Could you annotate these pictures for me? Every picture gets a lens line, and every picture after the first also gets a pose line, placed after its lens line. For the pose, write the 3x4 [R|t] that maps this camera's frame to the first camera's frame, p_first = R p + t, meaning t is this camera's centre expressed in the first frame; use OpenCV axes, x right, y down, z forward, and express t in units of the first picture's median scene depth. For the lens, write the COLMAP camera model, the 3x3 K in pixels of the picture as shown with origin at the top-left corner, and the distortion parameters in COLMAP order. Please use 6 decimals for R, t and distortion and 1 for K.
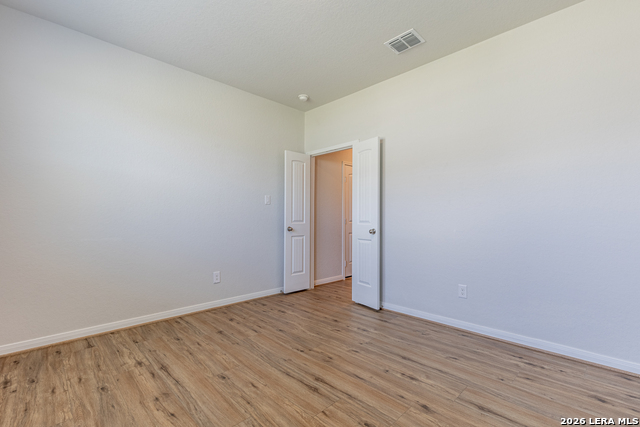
lens RADIAL K [[289.6, 0, 321.7], [0, 289.6, 212.7], [0, 0, 1]] dist [0.004203, -0.000051]
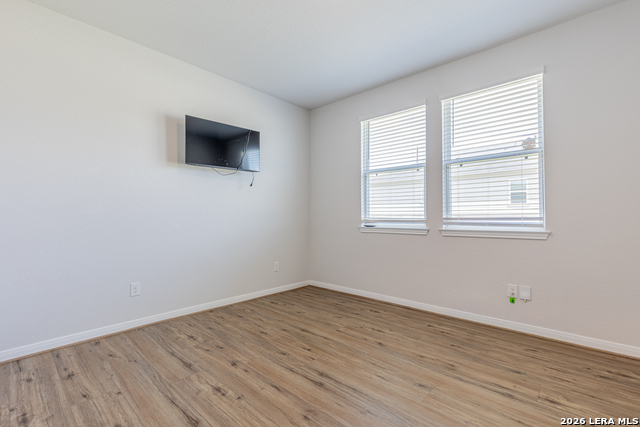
lens RADIAL K [[289.6, 0, 321.7], [0, 289.6, 212.7], [0, 0, 1]] dist [0.004203, -0.000051]
pose [[-0.998465, 0.001574, -0.055360, 0.035452], [0.003714, 0.999248, -0.038587, 0.048065], [0.055258, -0.038733, -0.997721, 1.998990]]
